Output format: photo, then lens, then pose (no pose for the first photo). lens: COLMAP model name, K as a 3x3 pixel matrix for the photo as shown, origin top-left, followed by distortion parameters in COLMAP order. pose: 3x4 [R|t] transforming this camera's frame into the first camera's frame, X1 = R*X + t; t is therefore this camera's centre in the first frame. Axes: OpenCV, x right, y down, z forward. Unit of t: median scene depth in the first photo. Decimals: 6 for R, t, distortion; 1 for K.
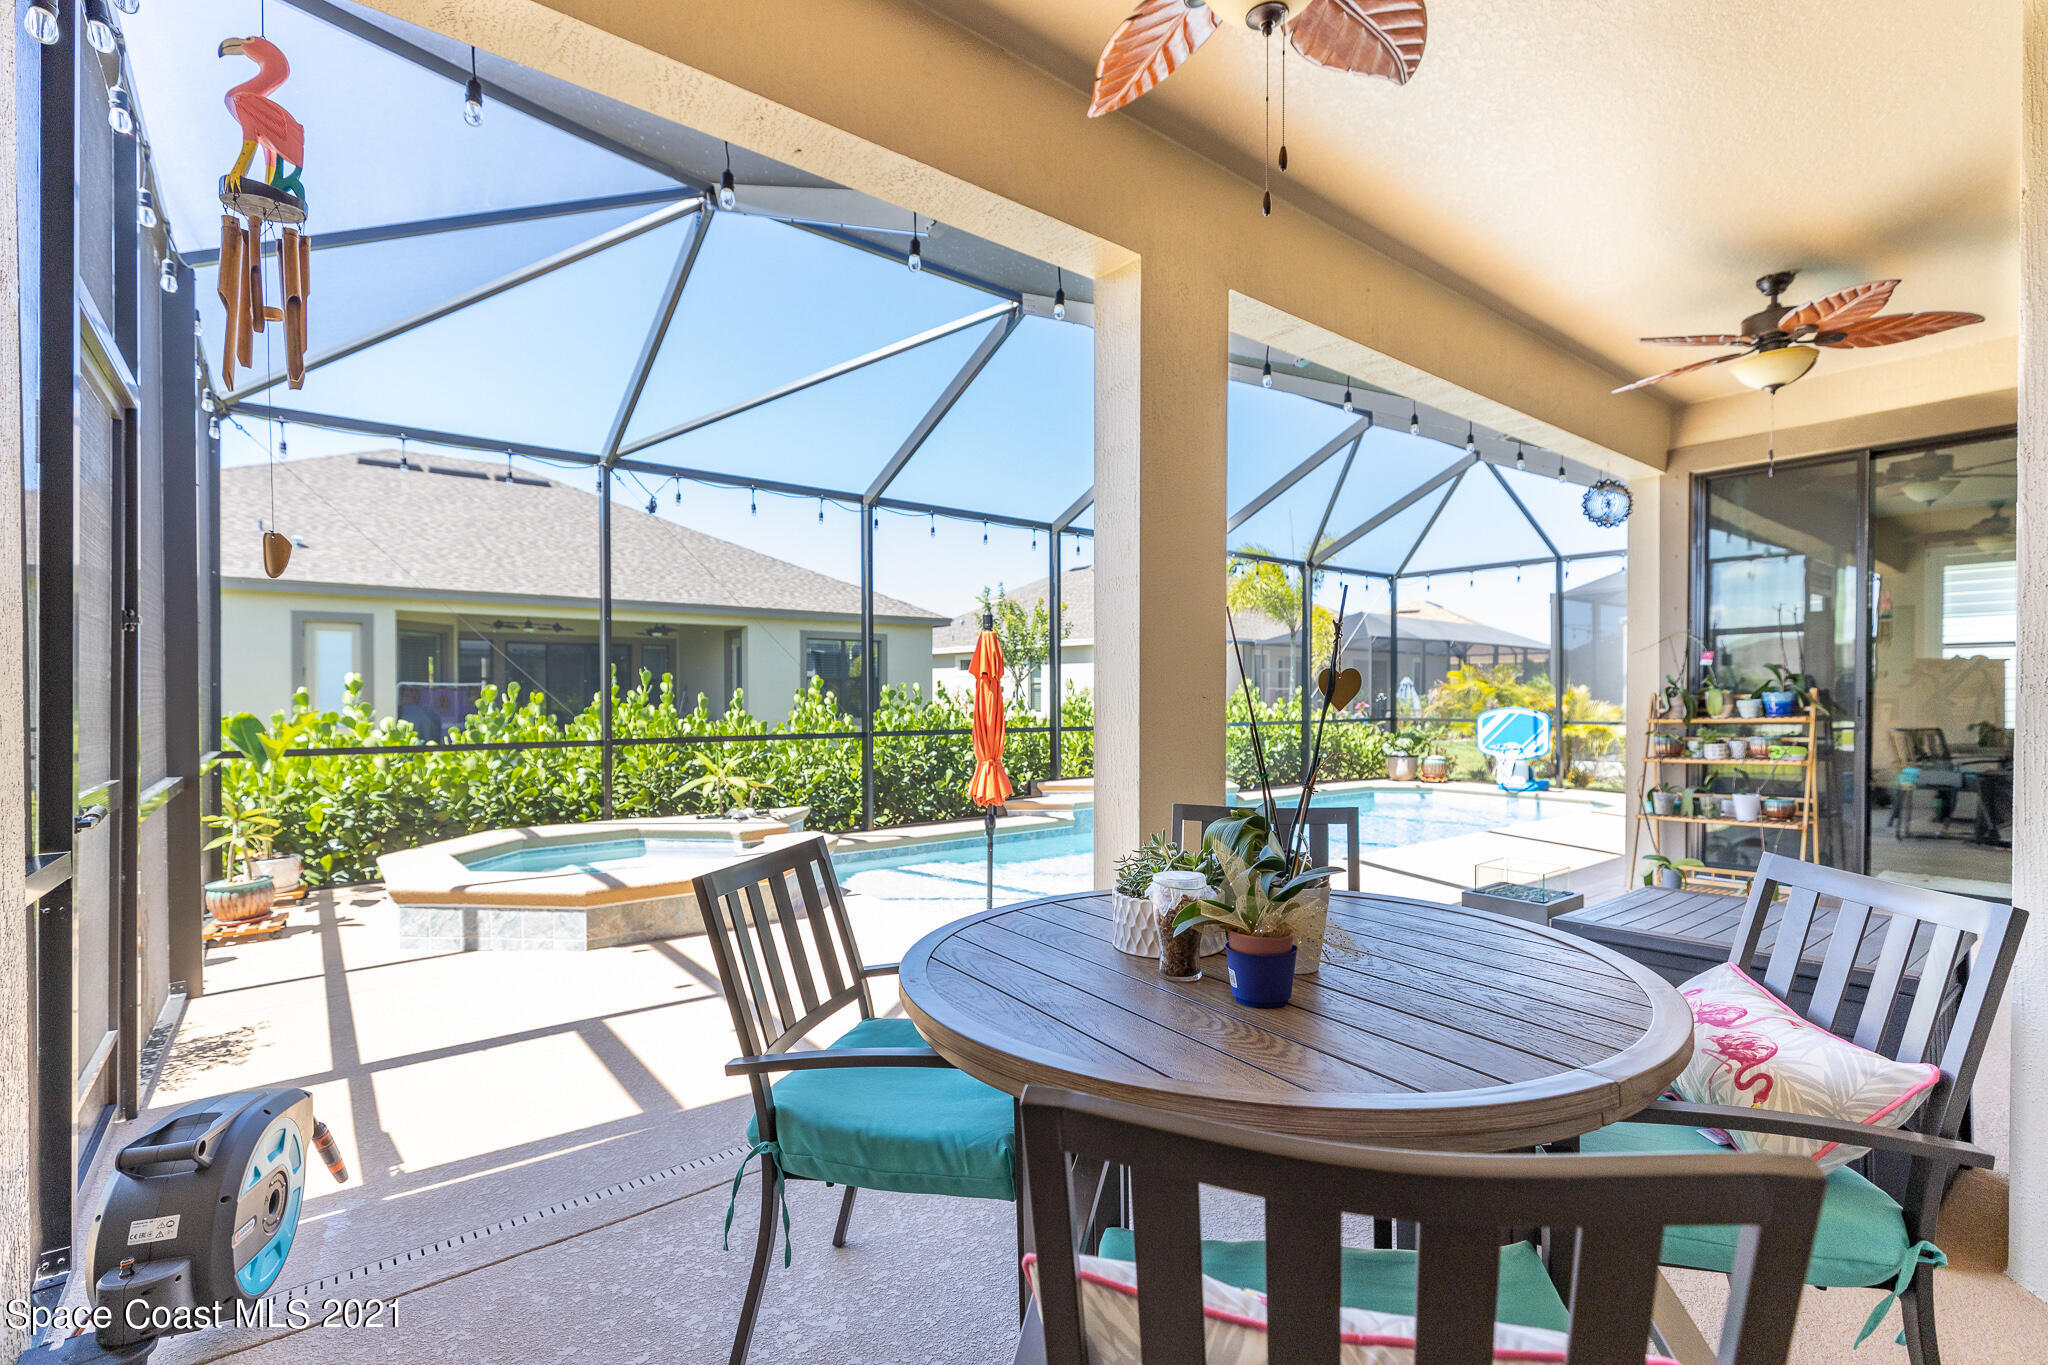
lens RADIAL K [[931.3, 0, 1024.0], [0, 931.3, 682.5], [0, 0, 1]] dist [0.001363, 0.000100]
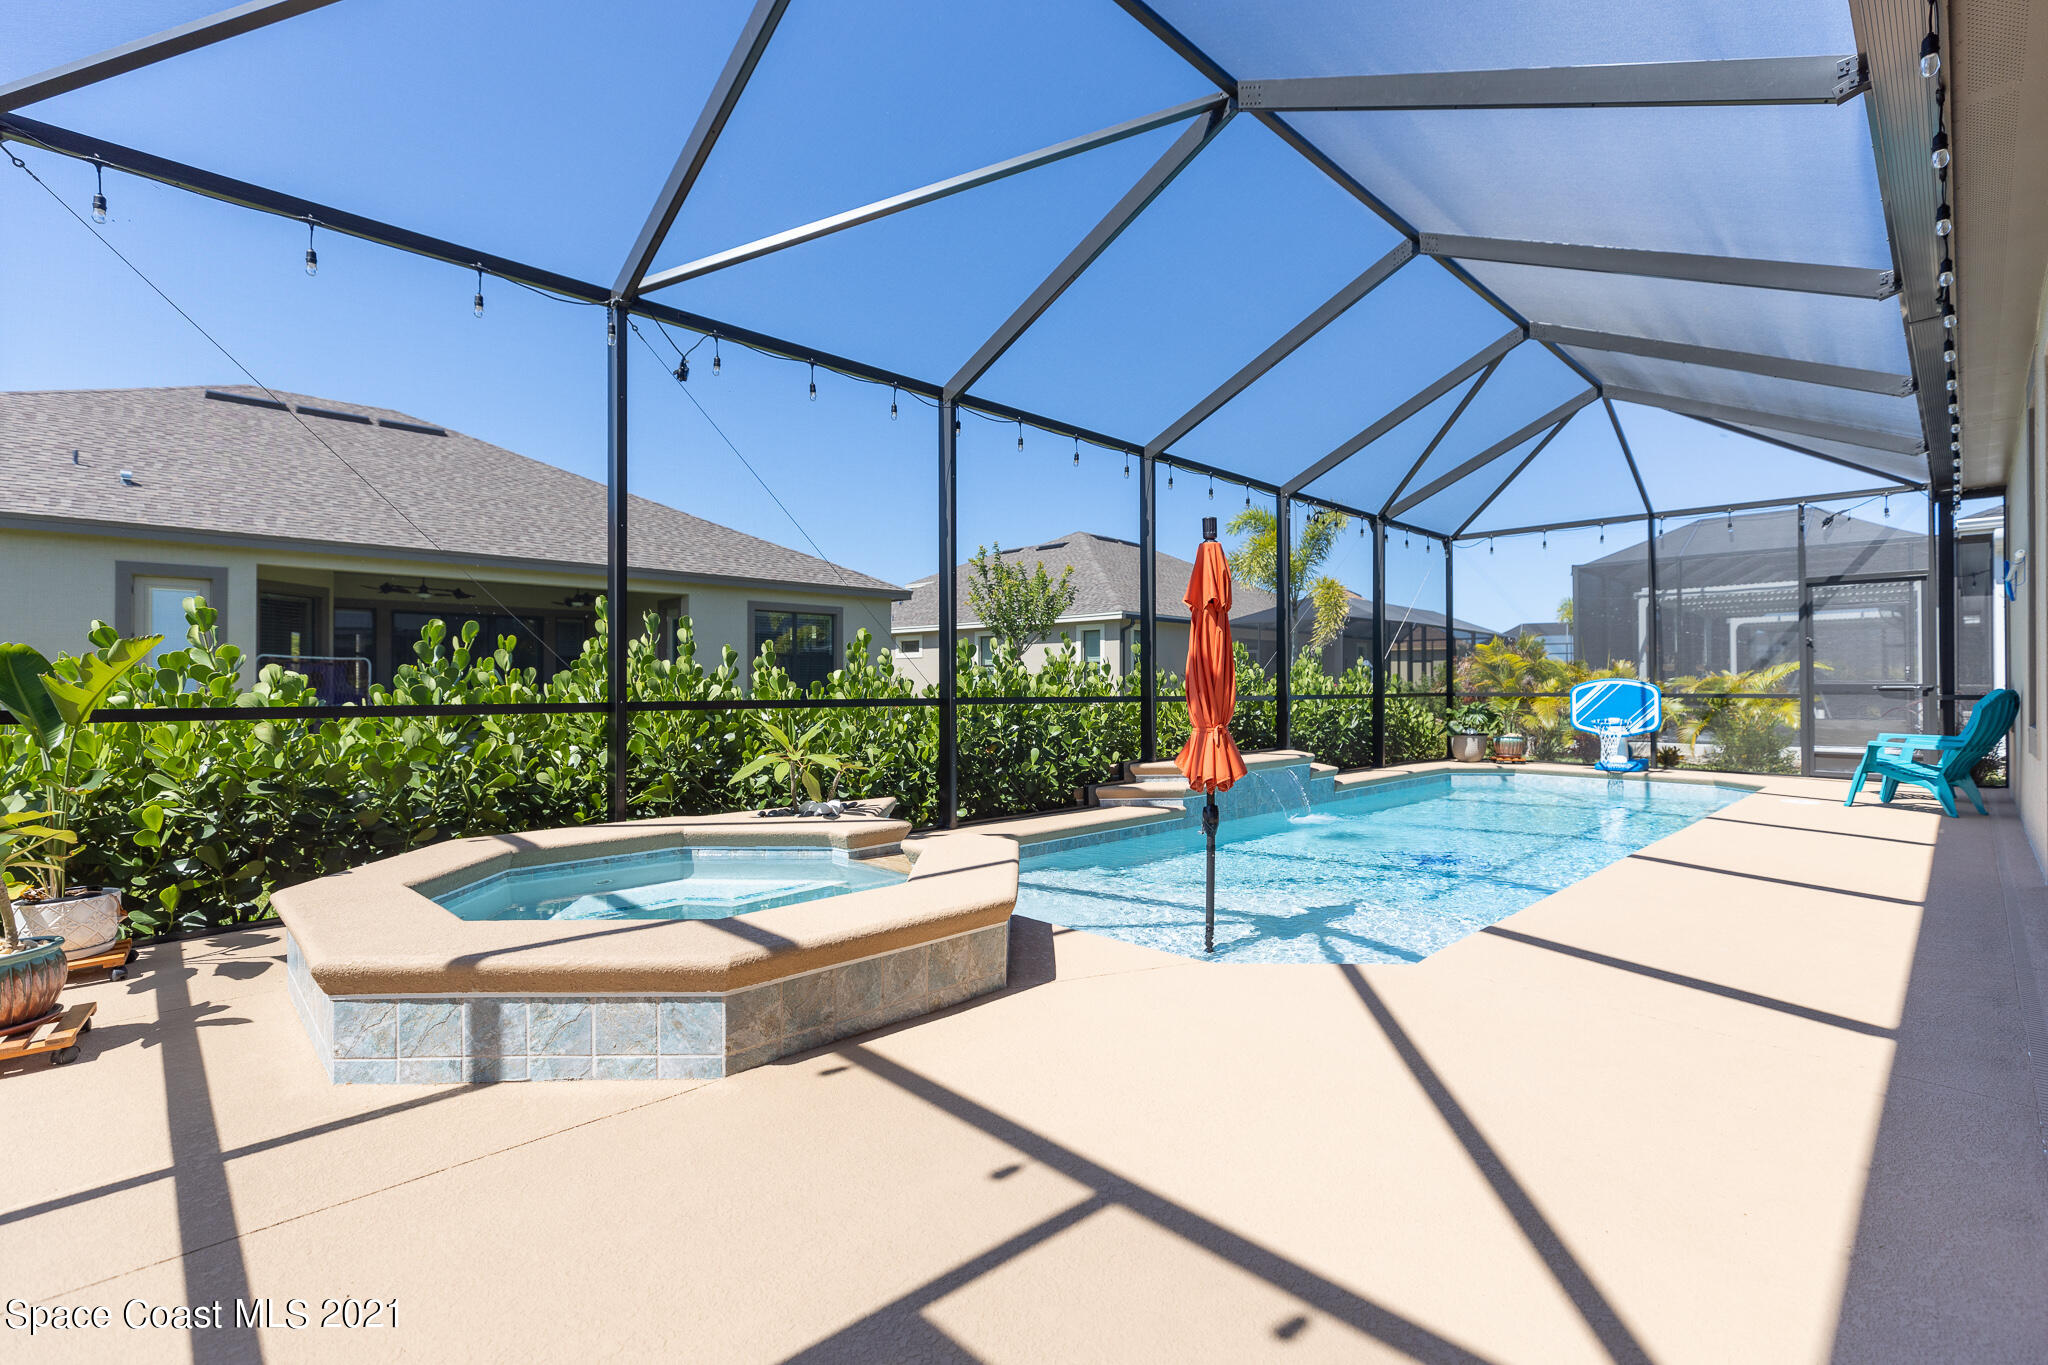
lens RADIAL K [[920.0, 0, 1022.9], [0, 920.0, 663.2], [0, 0, 1]] dist [0.001106, 0.000044]
pose [[0.993823, 0.003839, 0.110913, -0.227107], [-0.002499, 0.999922, -0.012215, 0.040142], [-0.110951, 0.011862, 0.993755, 0.294194]]
